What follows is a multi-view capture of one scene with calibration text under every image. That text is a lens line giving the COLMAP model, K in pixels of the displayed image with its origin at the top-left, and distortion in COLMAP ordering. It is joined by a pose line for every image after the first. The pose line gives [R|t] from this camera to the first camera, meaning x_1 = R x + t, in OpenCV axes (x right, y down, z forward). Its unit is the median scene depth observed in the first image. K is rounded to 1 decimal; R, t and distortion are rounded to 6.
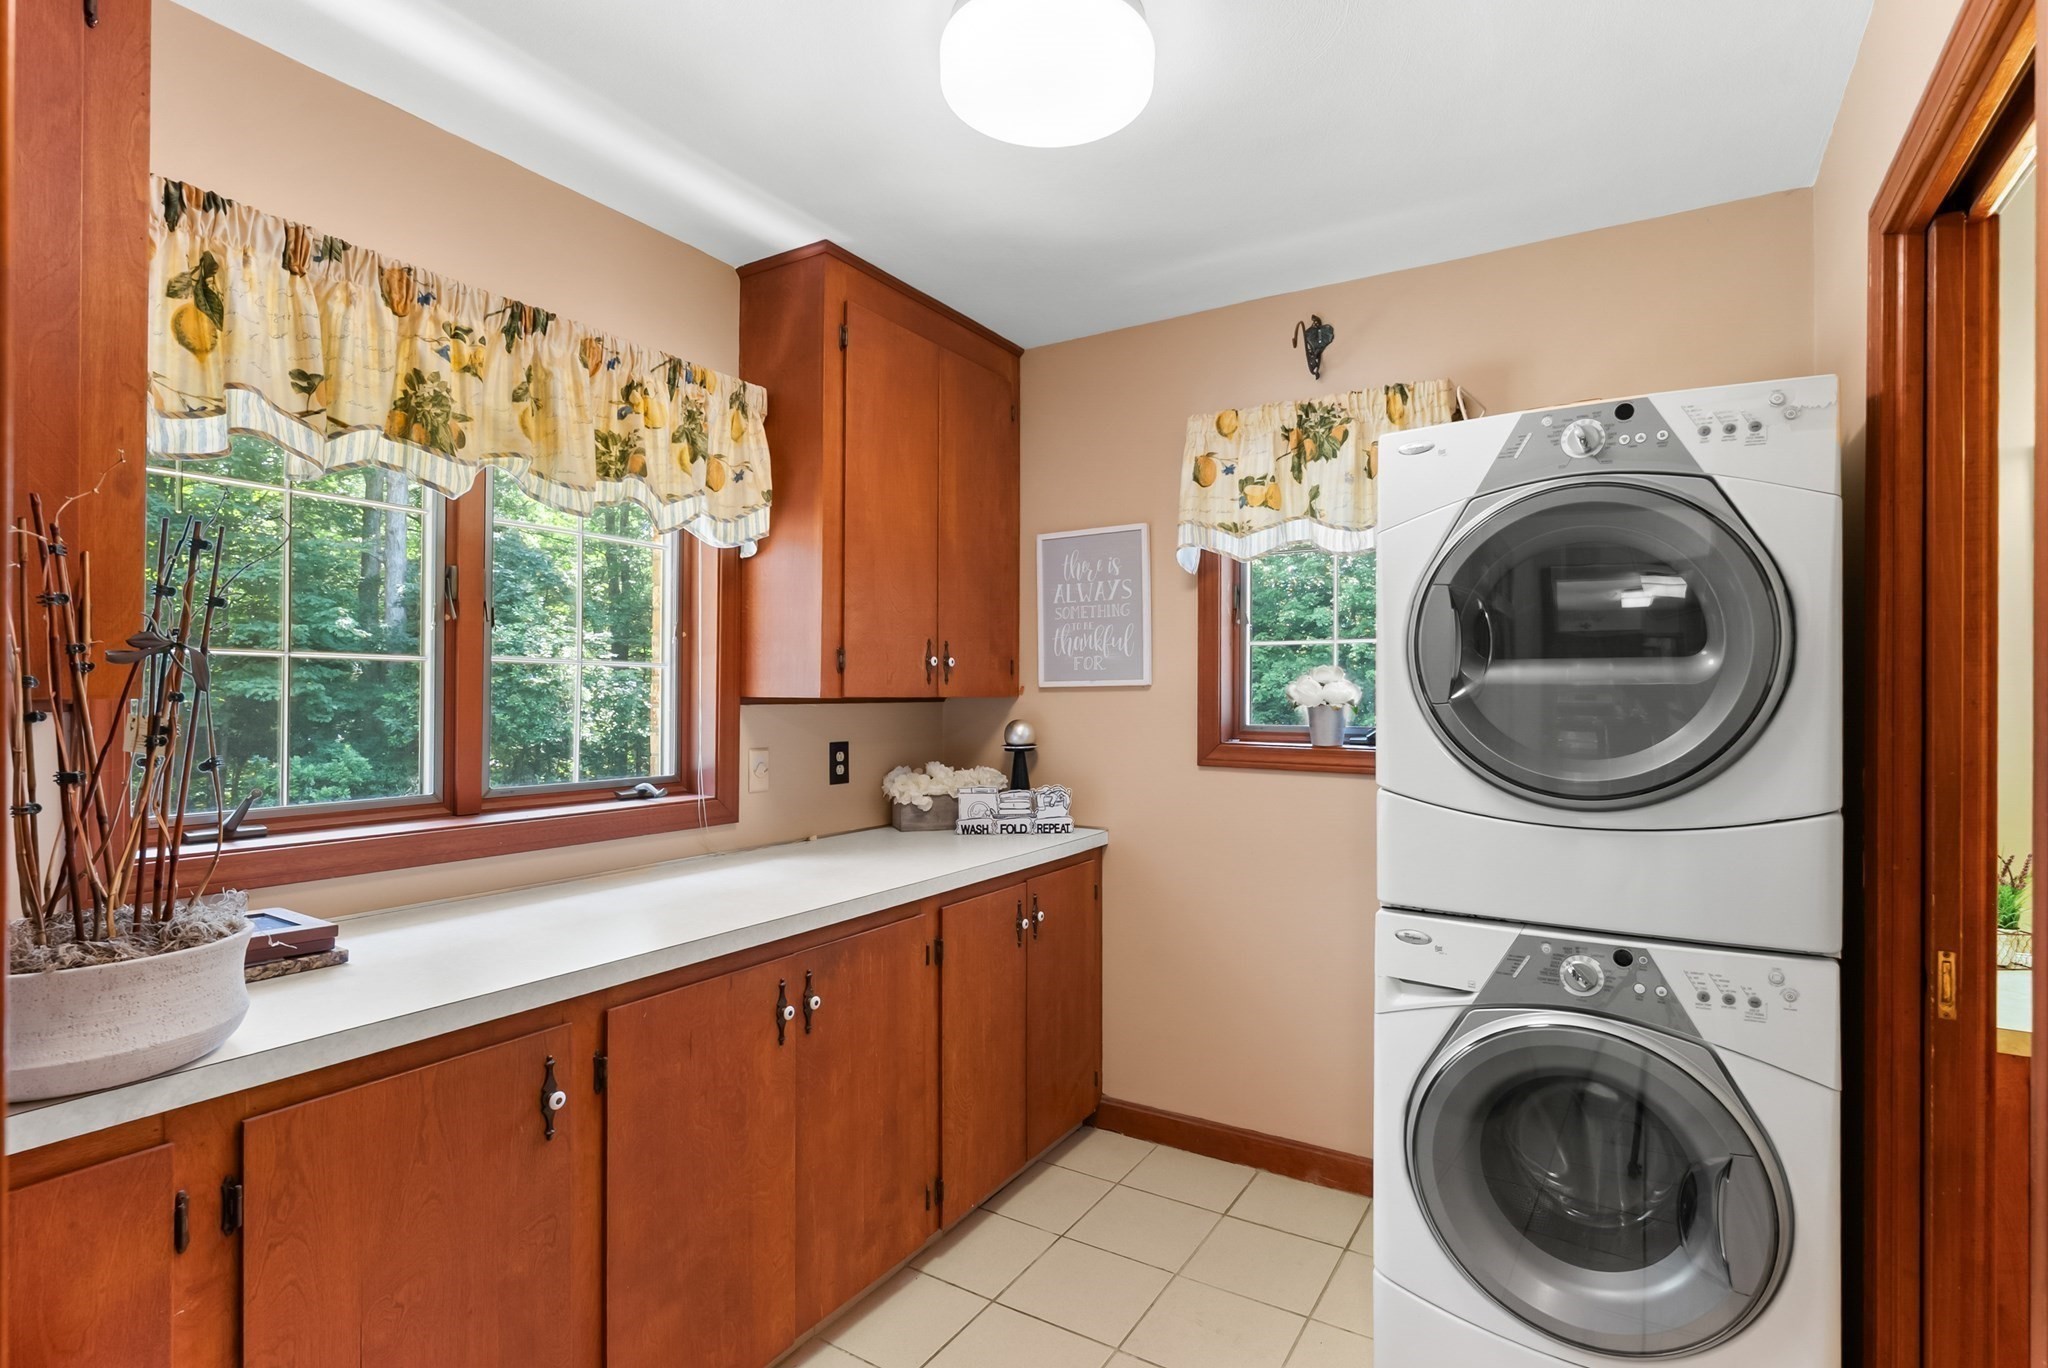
lens RADIAL K [[1027.6, 0, 1024.0], [0, 1027.6, 684.0], [0, 0, 1]] dist [-0.006222, -0.001001]
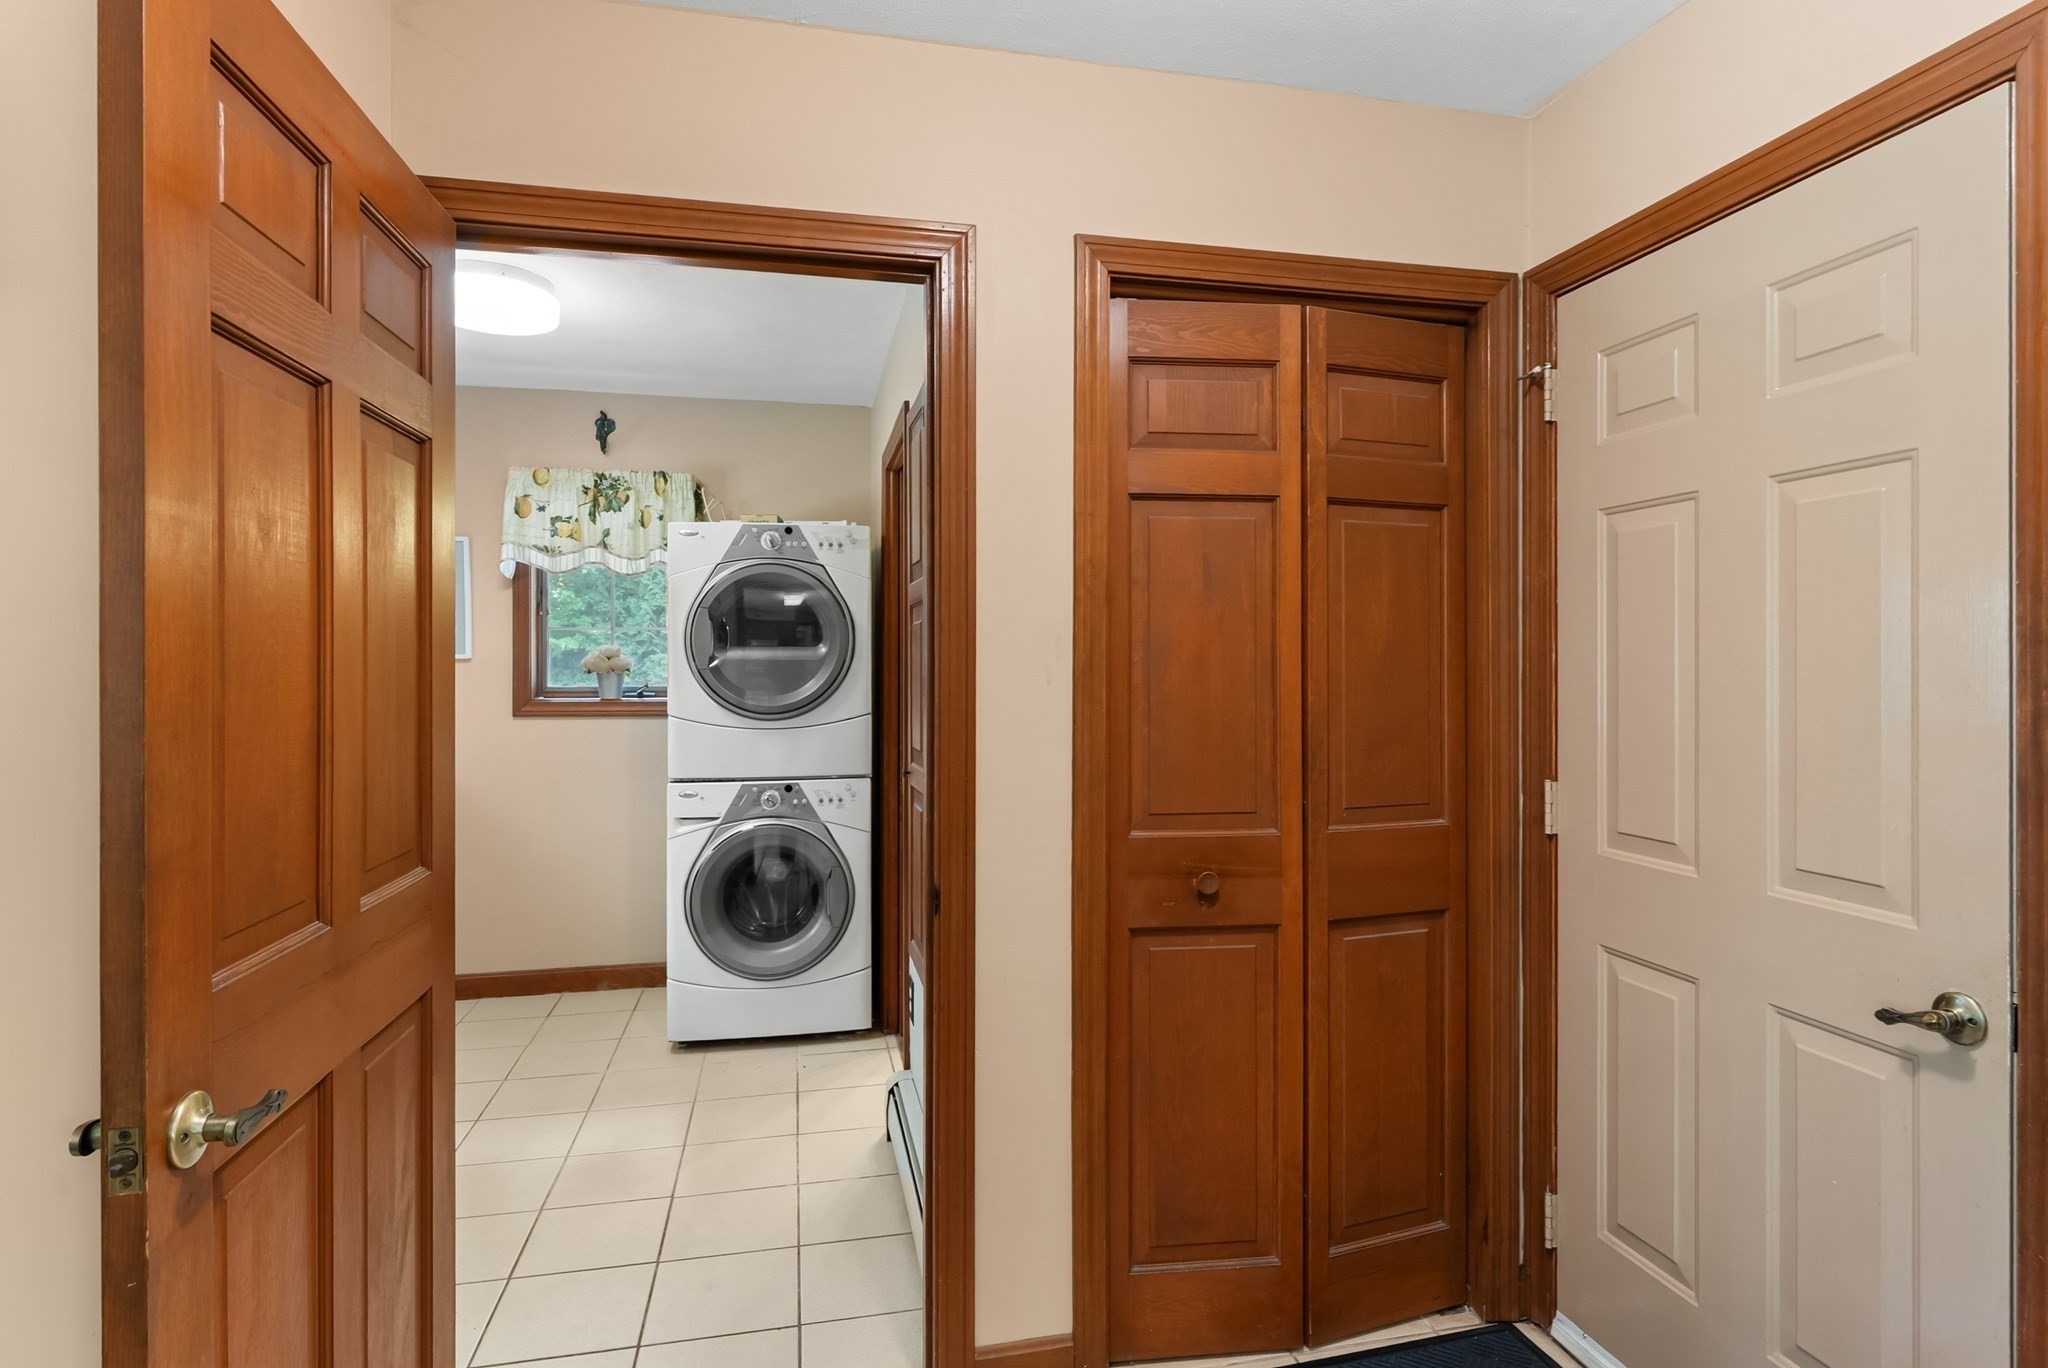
lens RADIAL K [[1021.9, 0, 1024.0], [0, 1021.9, 661.6], [0, 0, 1]] dist [-0.000238, -0.000100]
pose [[0.720458, -0.005595, 0.693476, -0.345800], [-0.001260, 0.999955, 0.009378, -0.010137], [-0.693497, -0.007630, 0.720419, -0.561997]]
